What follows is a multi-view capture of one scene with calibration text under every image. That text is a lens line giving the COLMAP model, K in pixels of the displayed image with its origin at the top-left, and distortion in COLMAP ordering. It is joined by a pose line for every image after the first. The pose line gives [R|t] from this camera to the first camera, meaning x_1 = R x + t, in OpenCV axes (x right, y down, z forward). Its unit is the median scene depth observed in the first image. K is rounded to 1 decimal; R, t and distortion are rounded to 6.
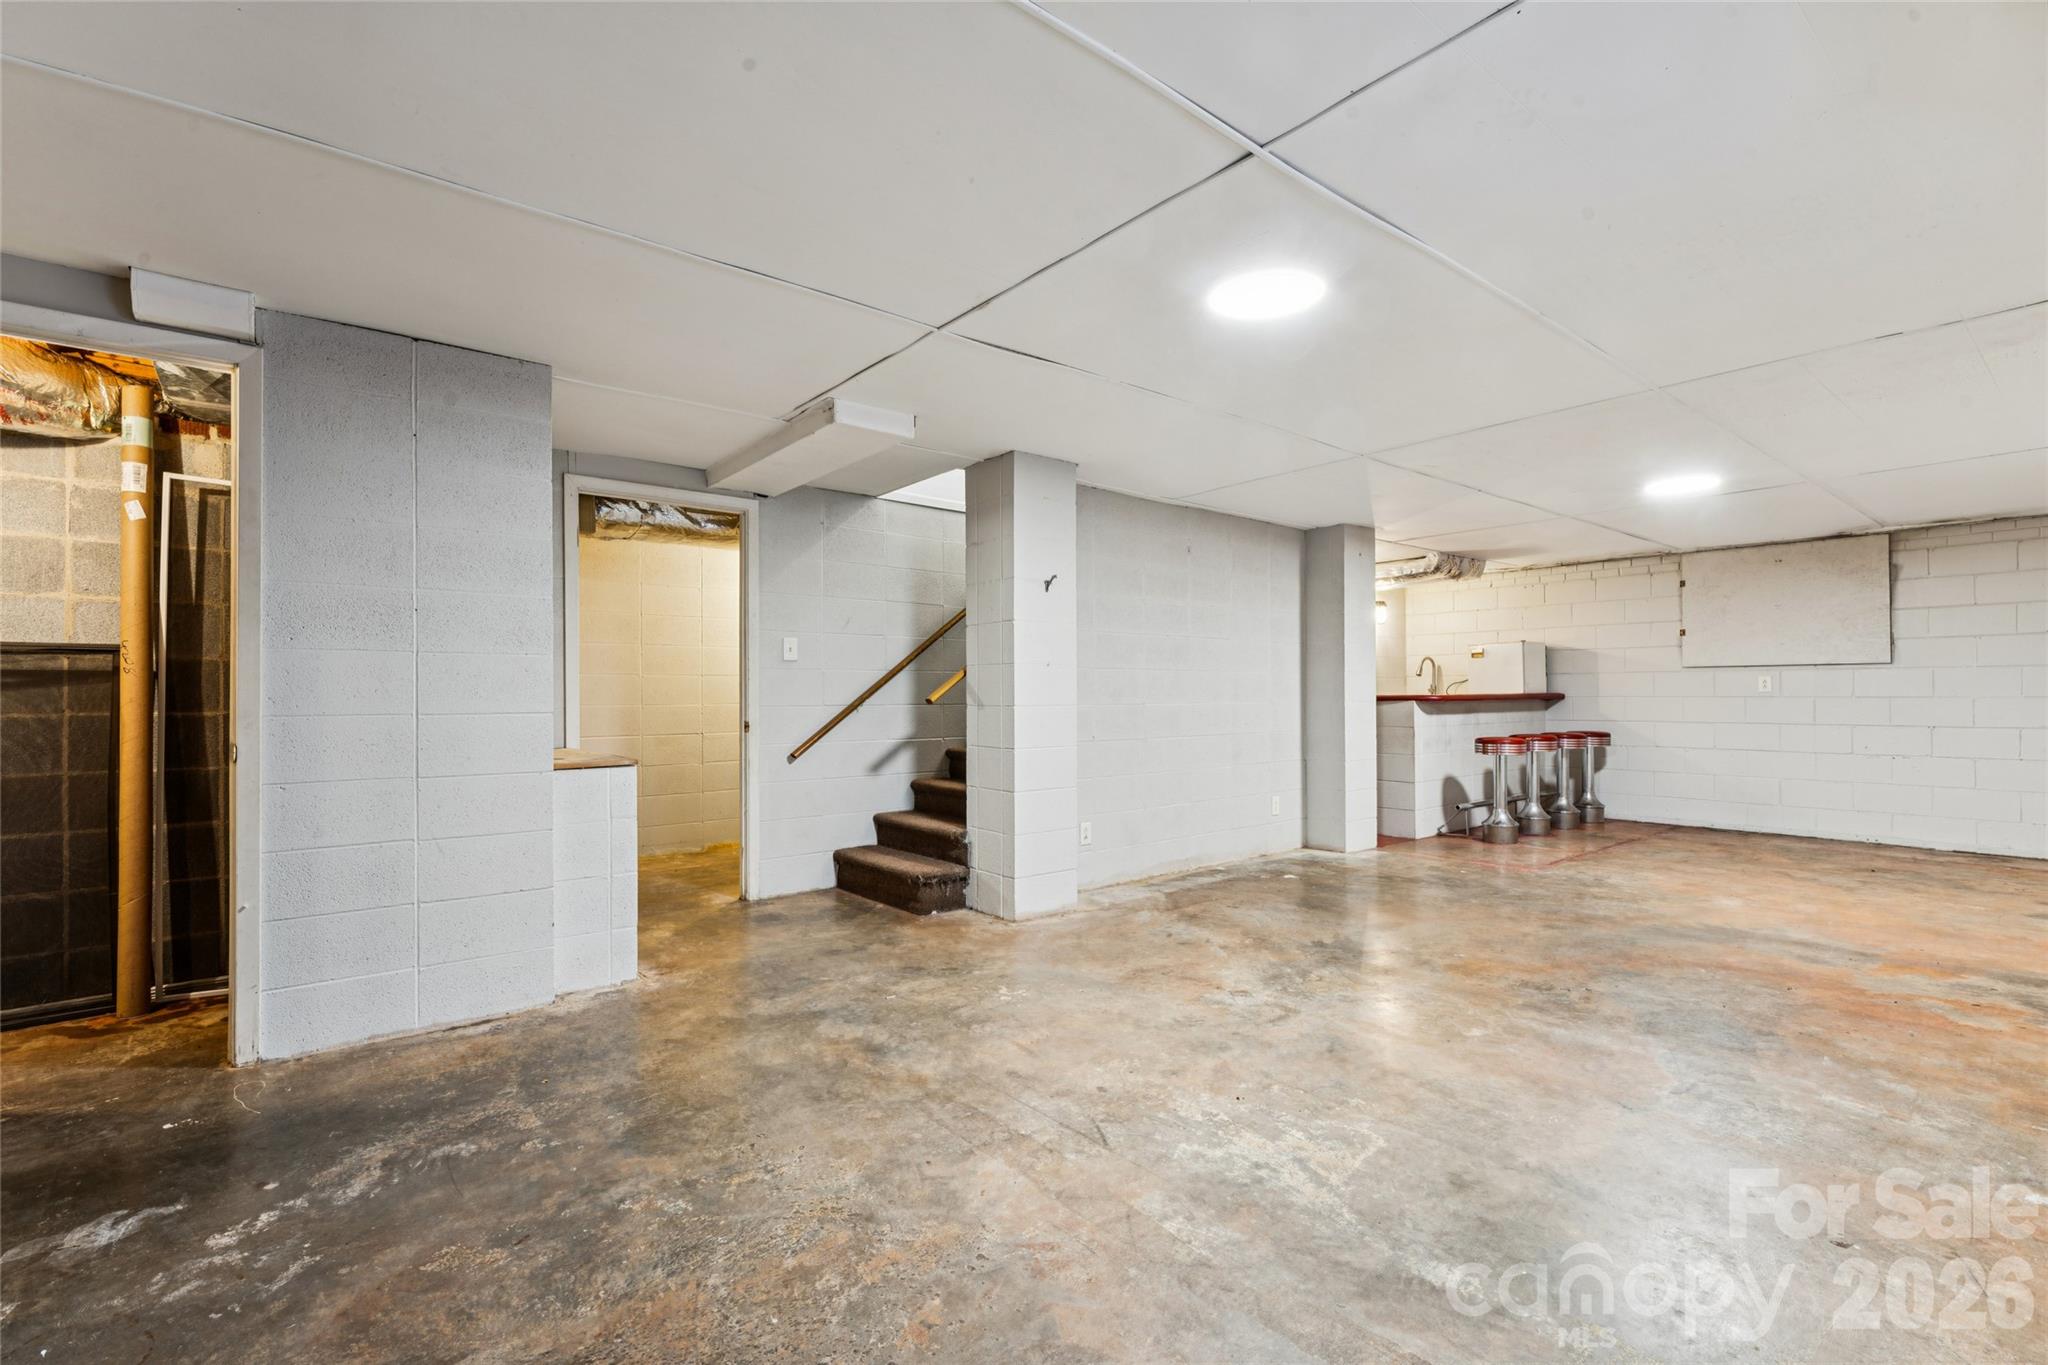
lens RADIAL K [[908.1, 0, 1015.3], [0, 908.1, 690.5], [0, 0, 1]] dist [-0.002606, 0.000620]
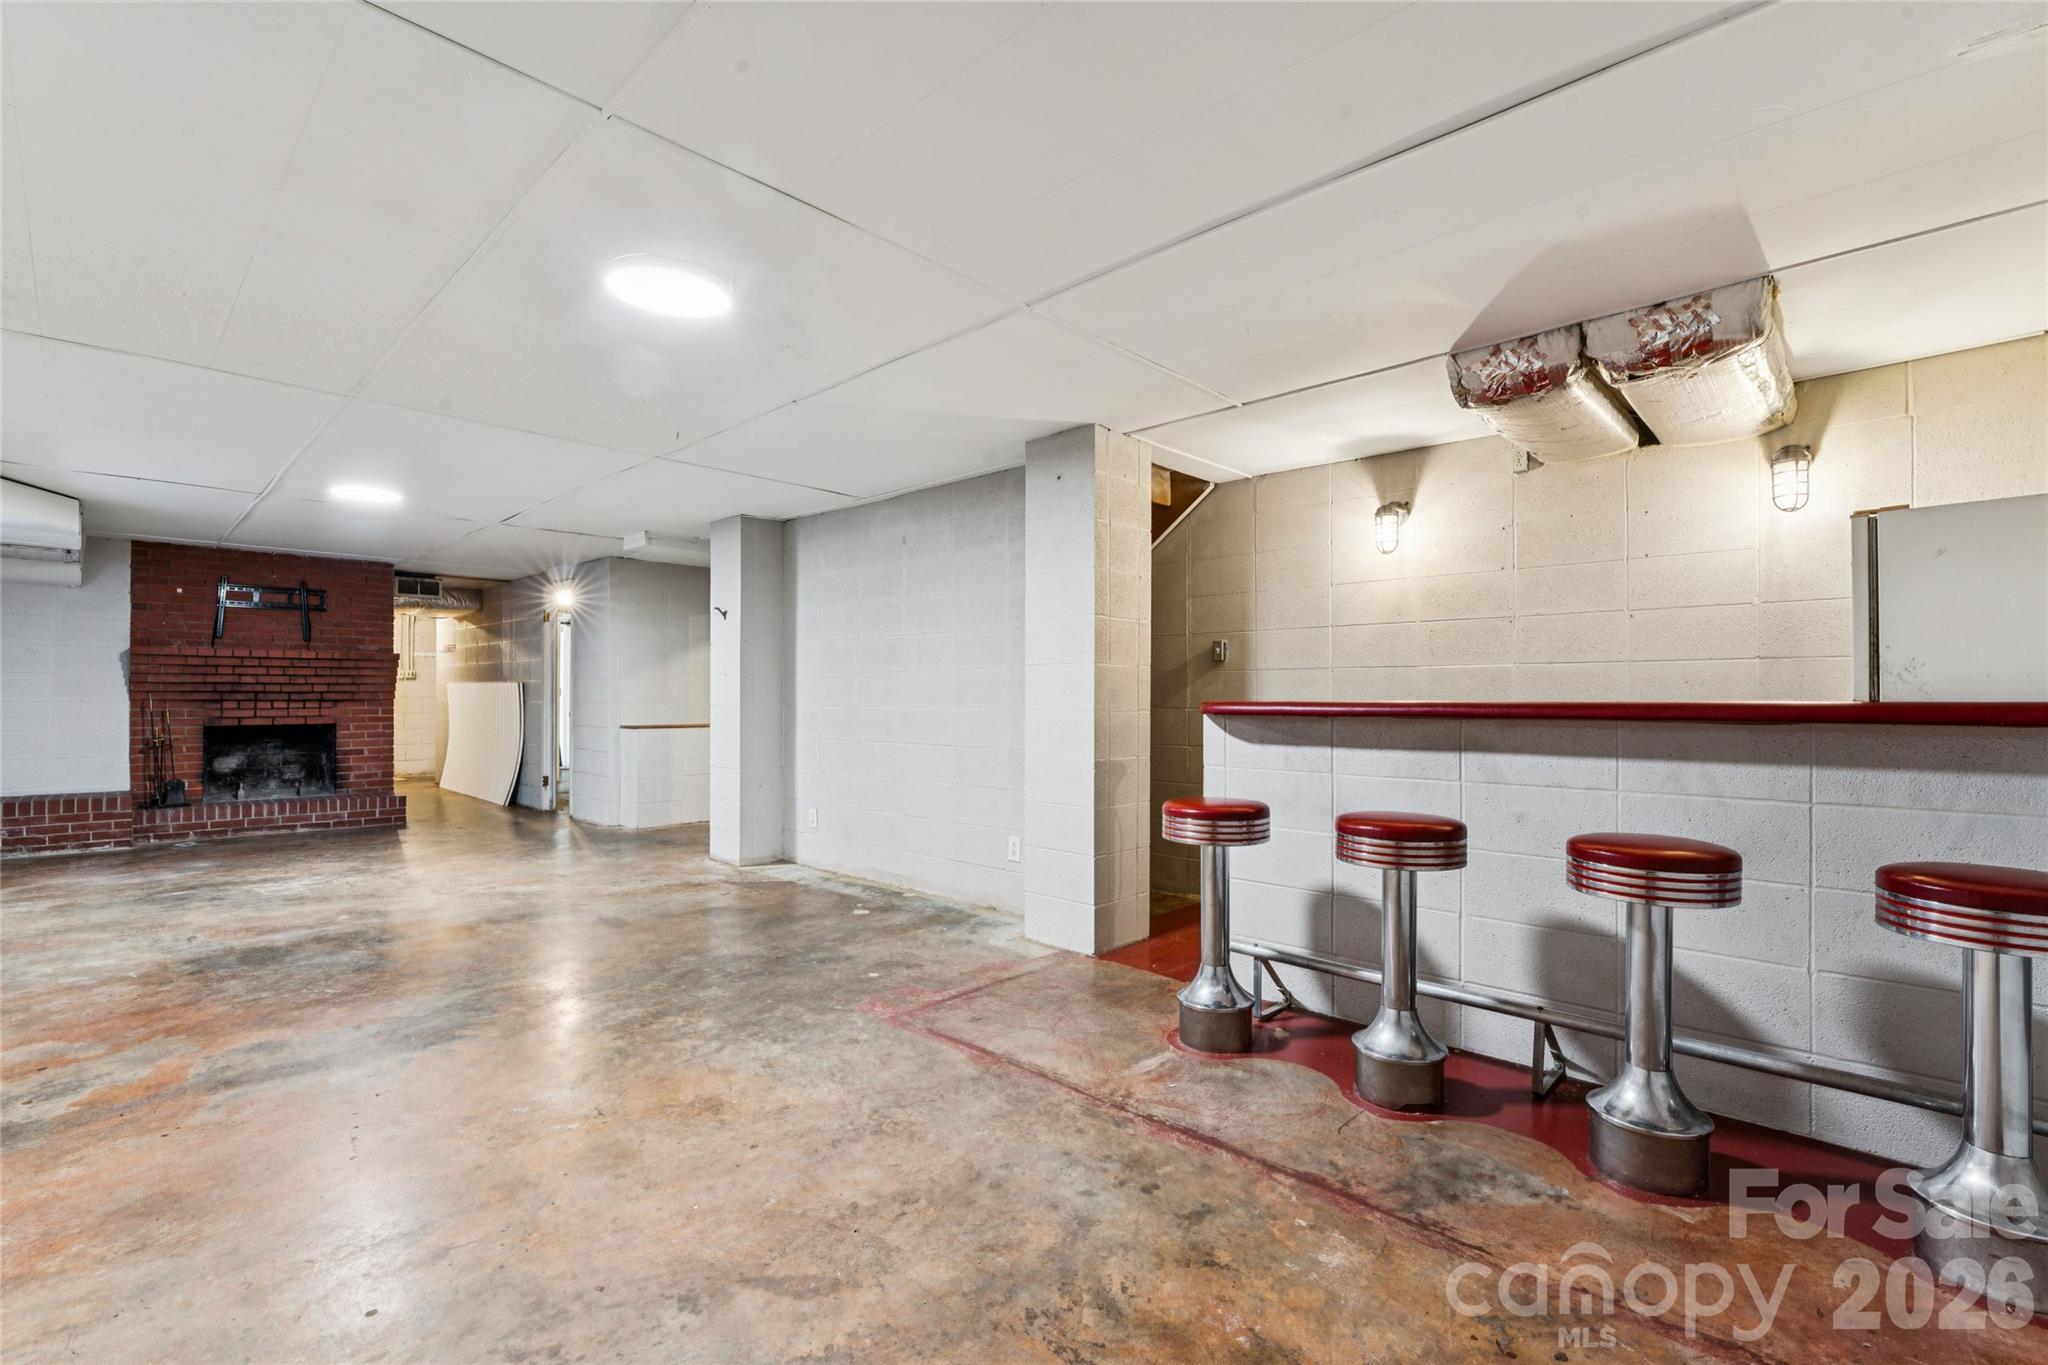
lens RADIAL K [[908.1, 0, 1015.3], [0, 908.1, 690.5], [0, 0, 1]] dist [-0.002606, 0.000620]
pose [[0.127132, -0.004186, -0.991877, 1.408641], [-0.000513, 0.999991, -0.004286, 0.001514], [0.991886, 0.001053, 0.127129, 1.253294]]
